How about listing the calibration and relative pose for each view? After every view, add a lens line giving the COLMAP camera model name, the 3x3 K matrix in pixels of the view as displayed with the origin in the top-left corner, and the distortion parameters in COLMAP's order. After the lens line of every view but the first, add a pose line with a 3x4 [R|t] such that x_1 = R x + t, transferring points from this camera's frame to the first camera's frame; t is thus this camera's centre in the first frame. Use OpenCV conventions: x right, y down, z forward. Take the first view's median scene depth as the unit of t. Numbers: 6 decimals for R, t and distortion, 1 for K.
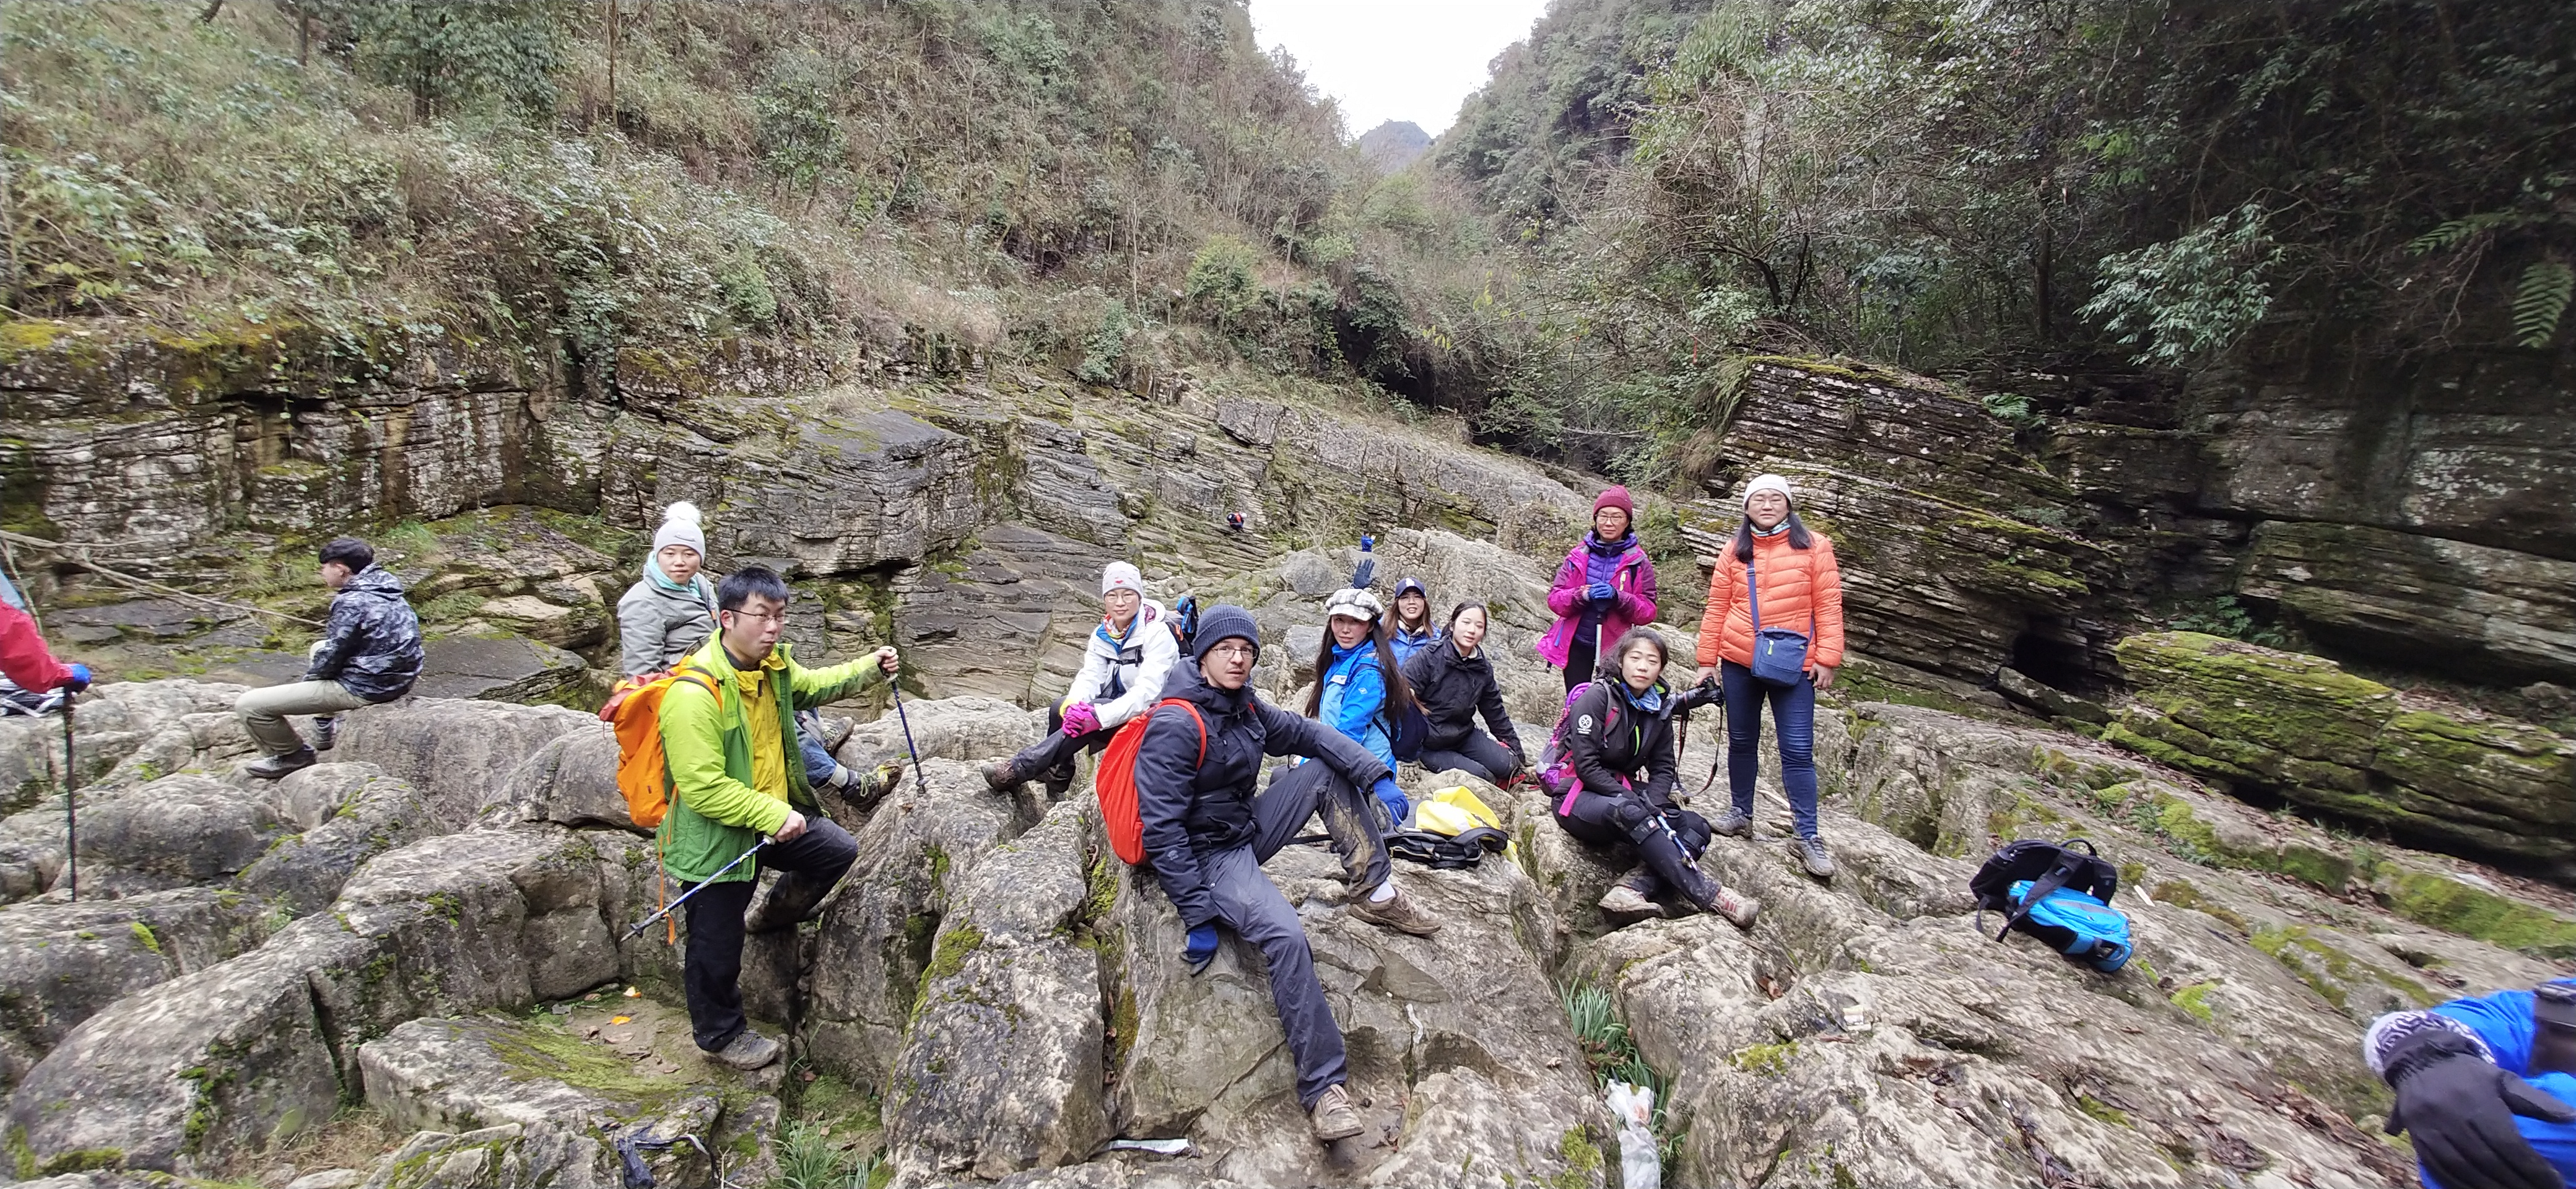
lens RADIAL K [[1121.7, 0, 1289.2], [0, 1121.7, 582.3], [0, 0, 1]] dist [-0.013302, 0.000449]
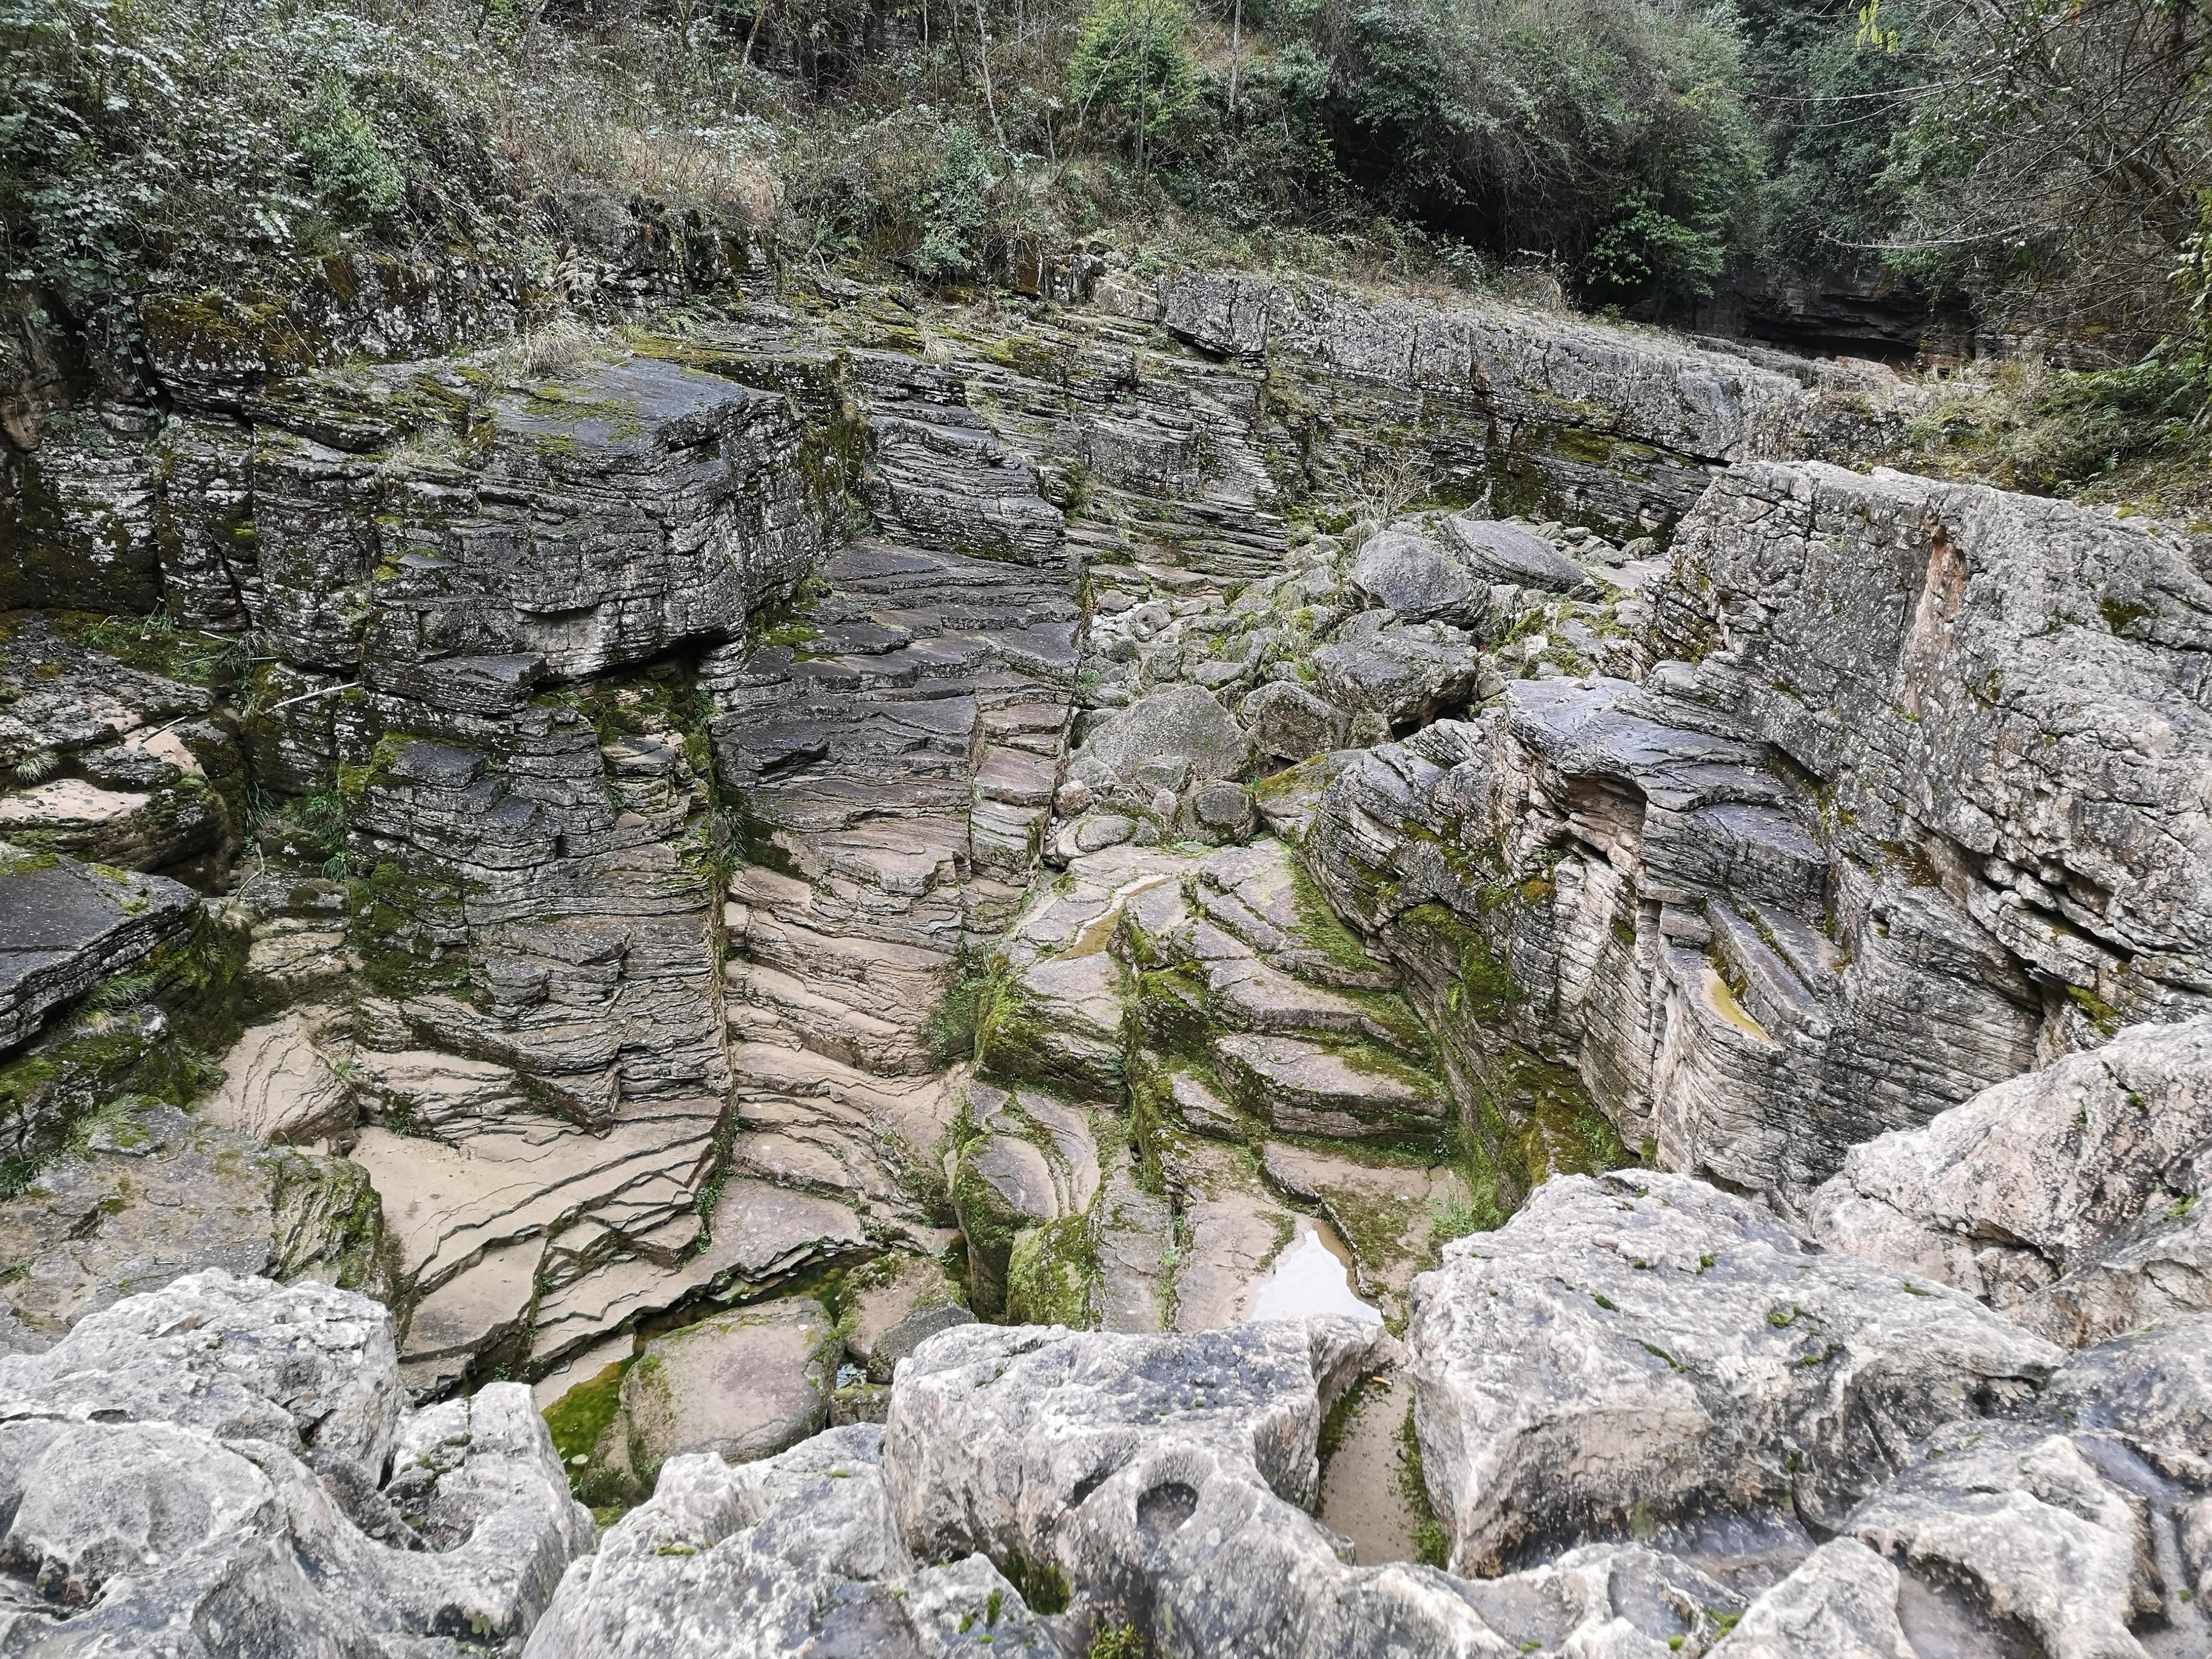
lens RADIAL K [[1723.2, 0, 1120.5], [0, 1723.2, 836.8], [0, 0, 1]] dist [0.045433, -0.059957]
pose [[0.992410, -0.103224, -0.066841, -0.090987], [0.111681, 0.984049, 0.138473, -0.014823], [0.051481, -0.144886, 0.988108, 0.139947]]
